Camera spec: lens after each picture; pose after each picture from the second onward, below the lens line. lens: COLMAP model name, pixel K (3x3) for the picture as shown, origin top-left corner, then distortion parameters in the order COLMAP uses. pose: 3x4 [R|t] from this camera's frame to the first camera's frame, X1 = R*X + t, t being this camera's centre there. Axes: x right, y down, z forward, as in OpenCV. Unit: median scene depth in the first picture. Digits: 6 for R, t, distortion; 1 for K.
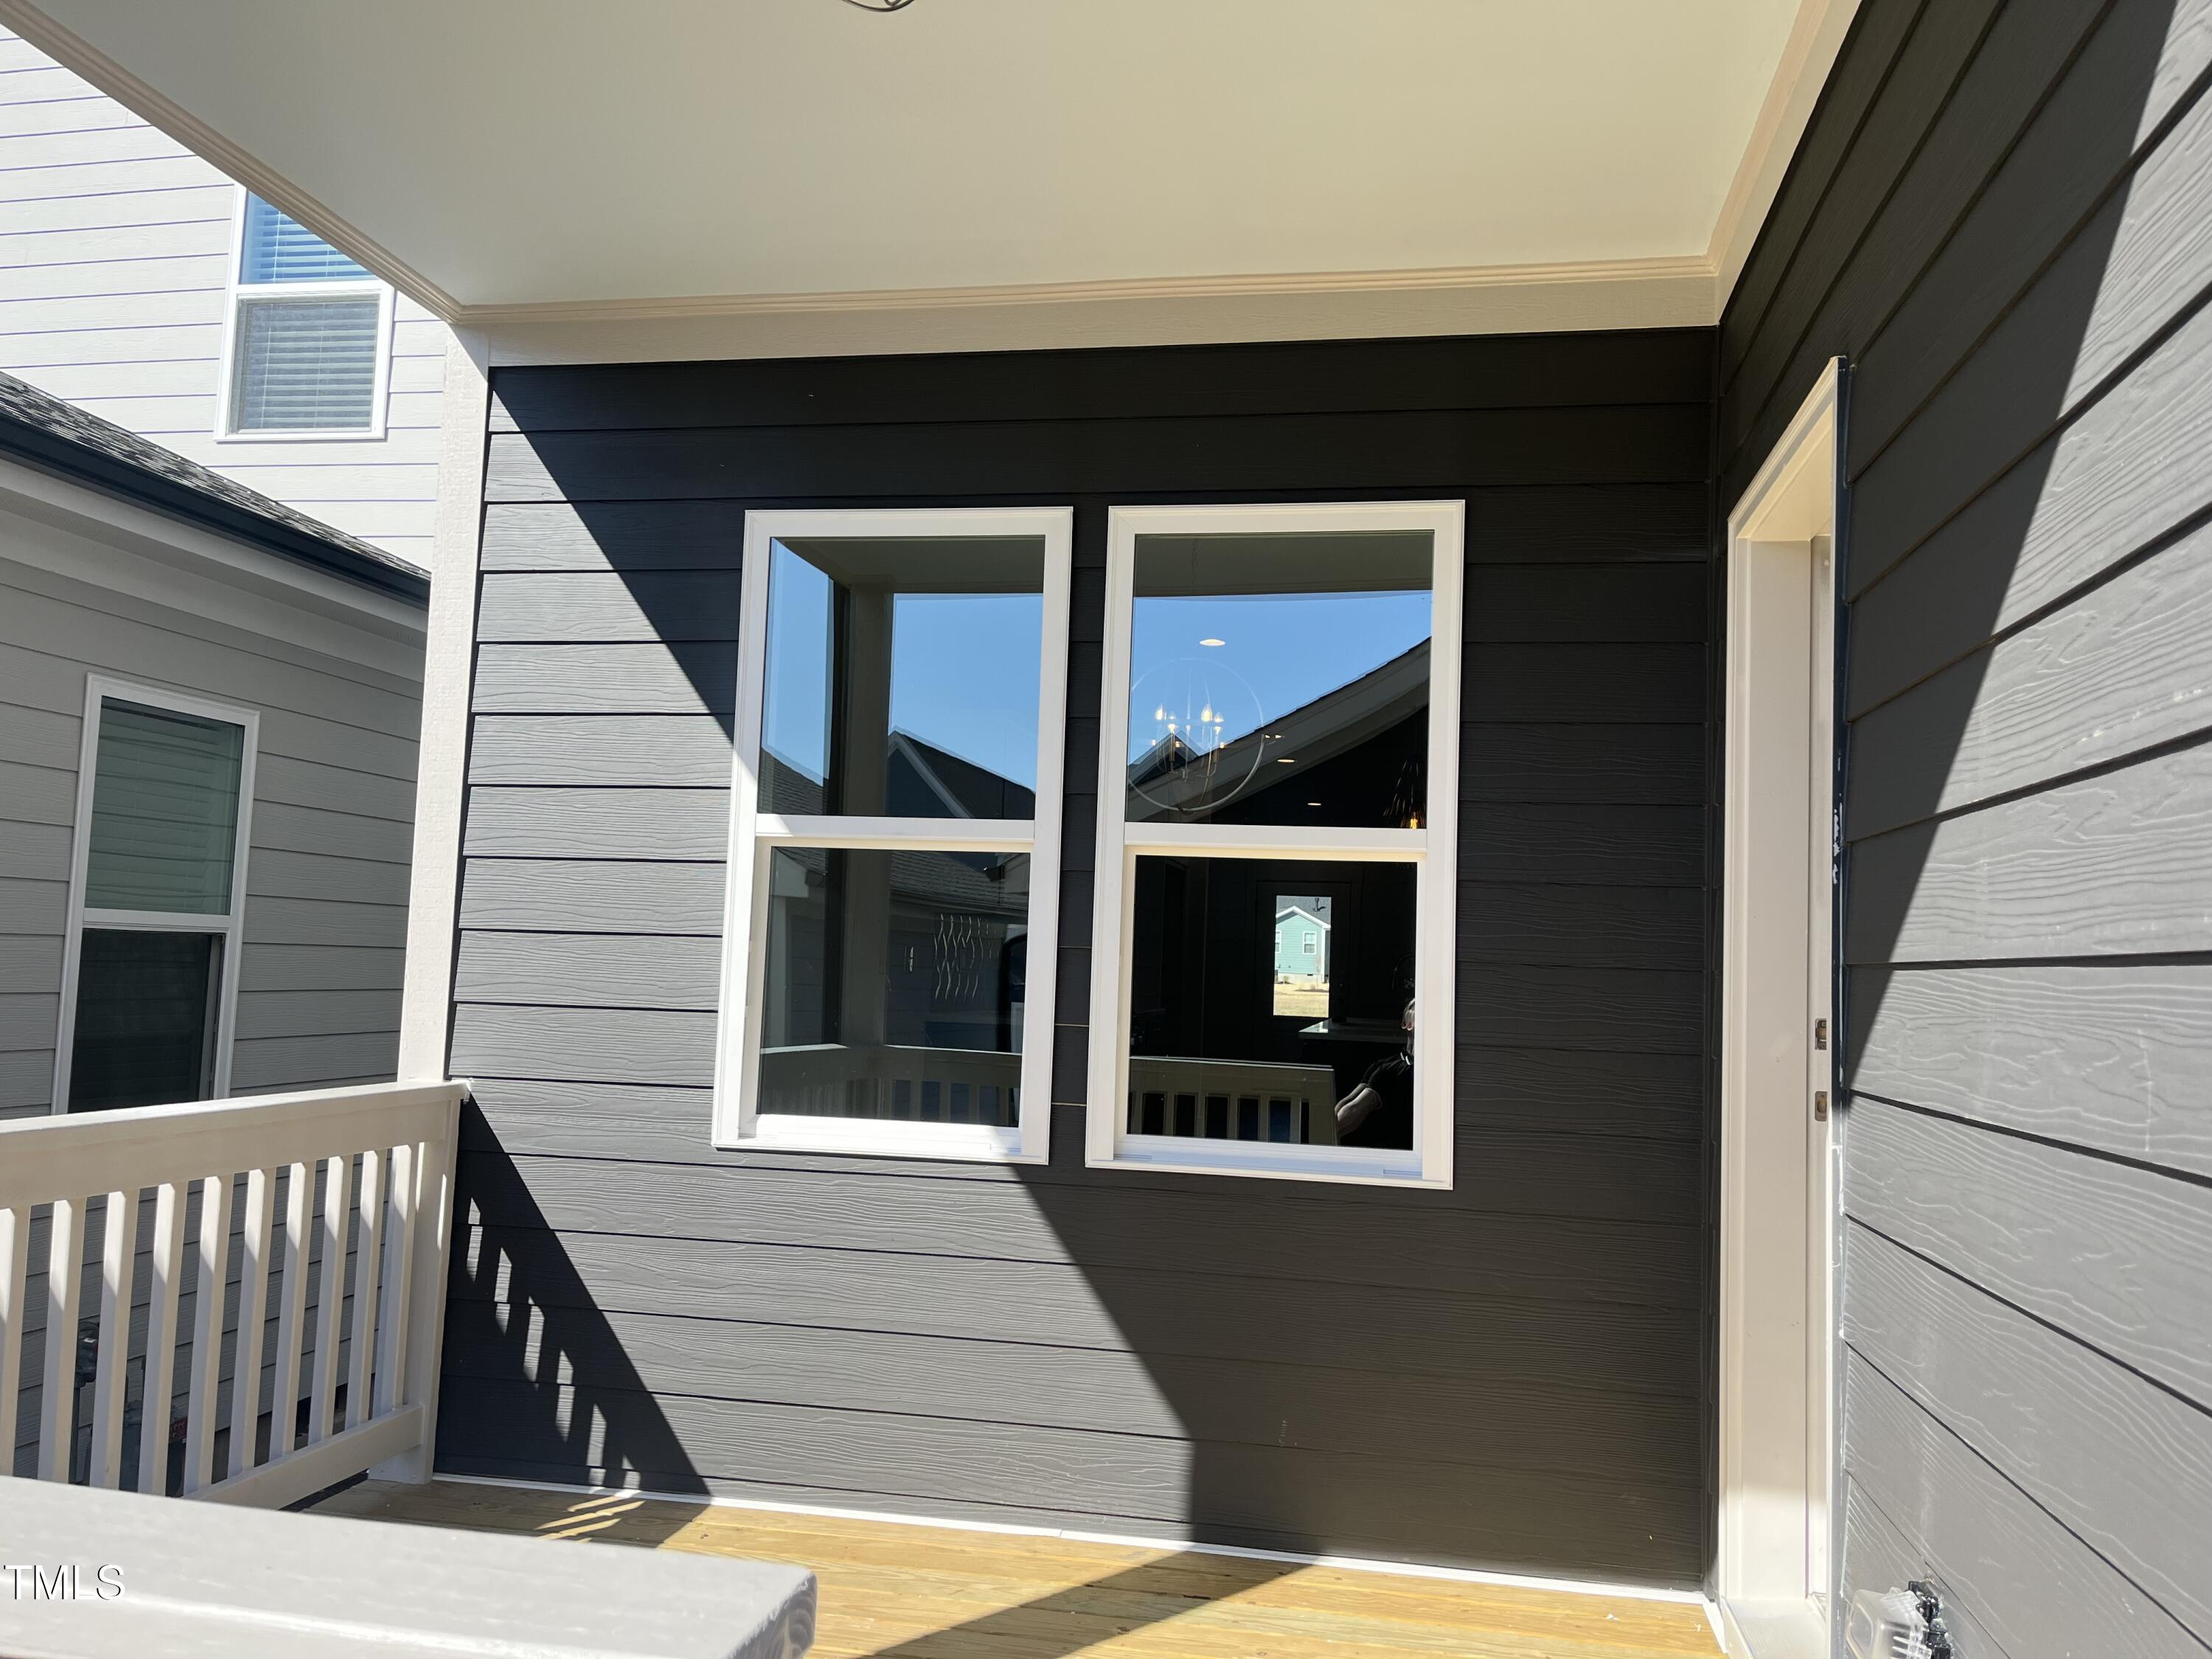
lens RADIAL K [[1677.3, 0, 1103.4], [0, 1677.3, 833.0], [0, 0, 1]] dist [0.049626, -0.065686]
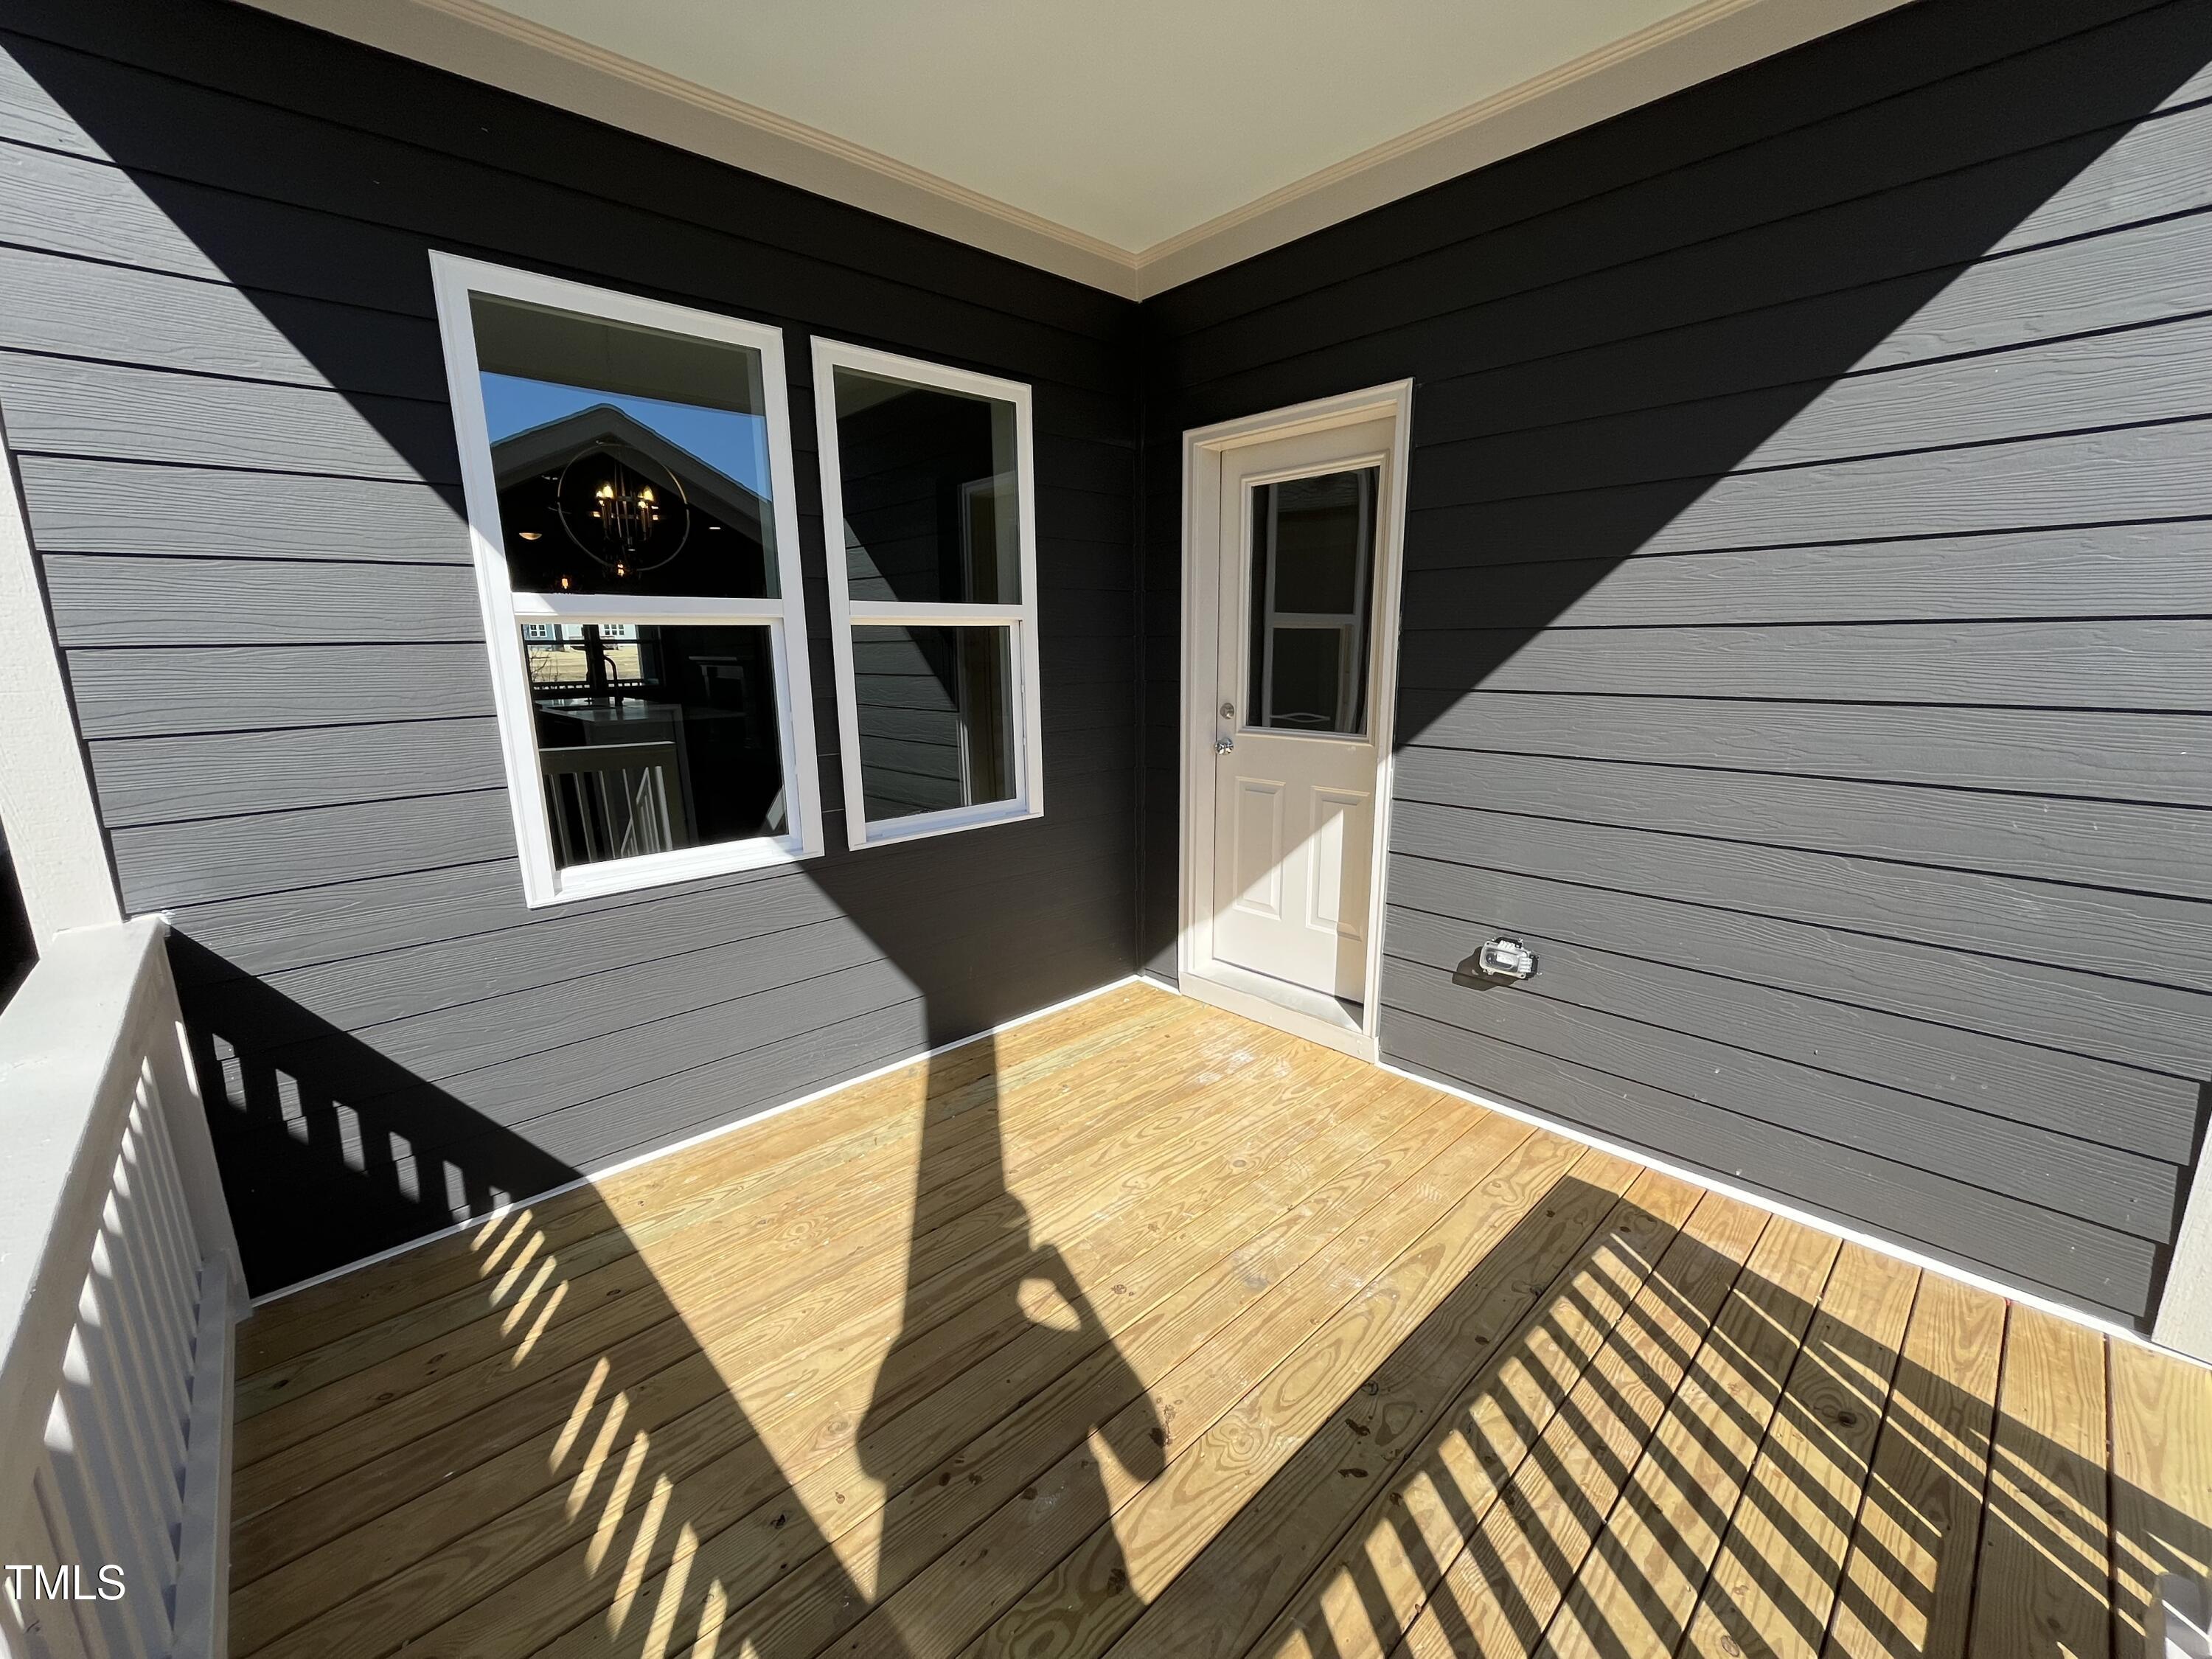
lens RADIAL K [[895.6, 0, 1113.8], [0, 895.6, 837.0], [0, 0, 1]] dist [-0.014216, -0.000236]
pose [[0.587871, -0.214981, 0.779866, -0.459817], [-0.033915, 0.956644, 0.289278, -0.039228], [-0.808244, -0.196507, 0.555092, 0.390443]]
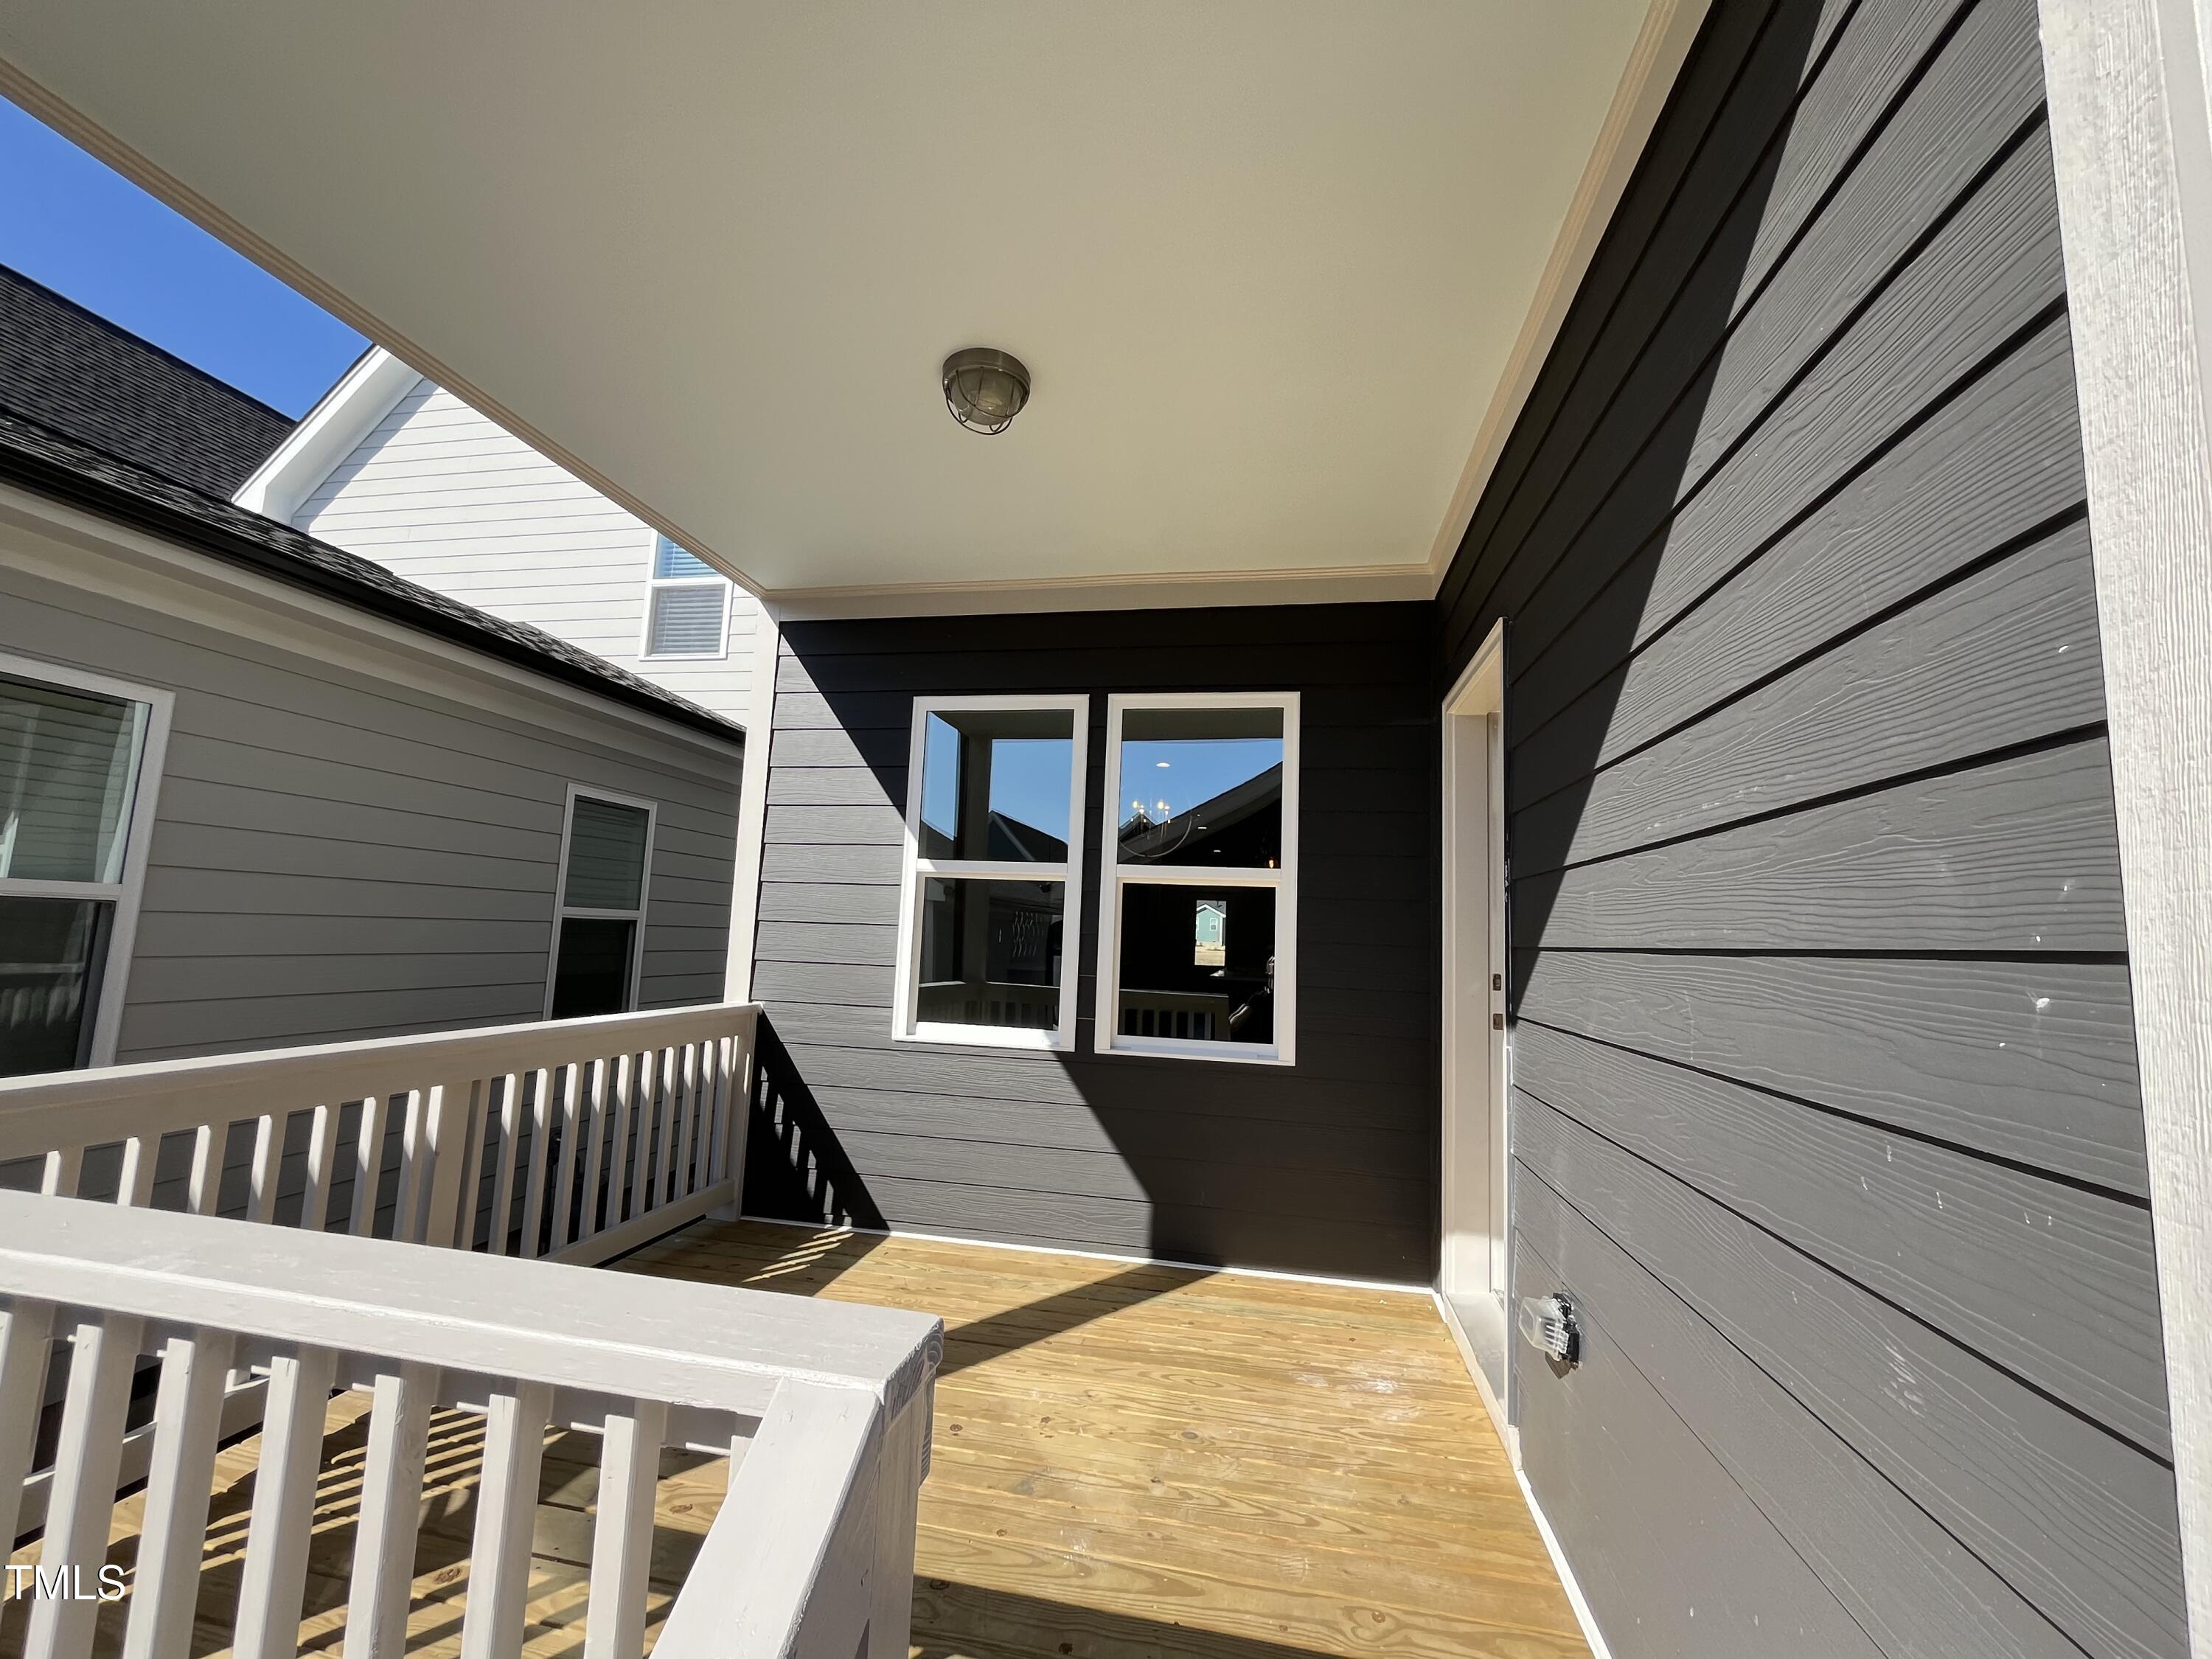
lens RADIAL K [[895.6, 0, 1094.5], [0, 895.6, 830.9], [0, 0, 1]] dist [-0.014216, -0.000236]
pose [[0.999948, 0.002563, -0.009914, -0.001790], [-0.002937, 0.999277, -0.037919, -0.005738], [0.009810, 0.037946, 0.999232, 0.016922]]
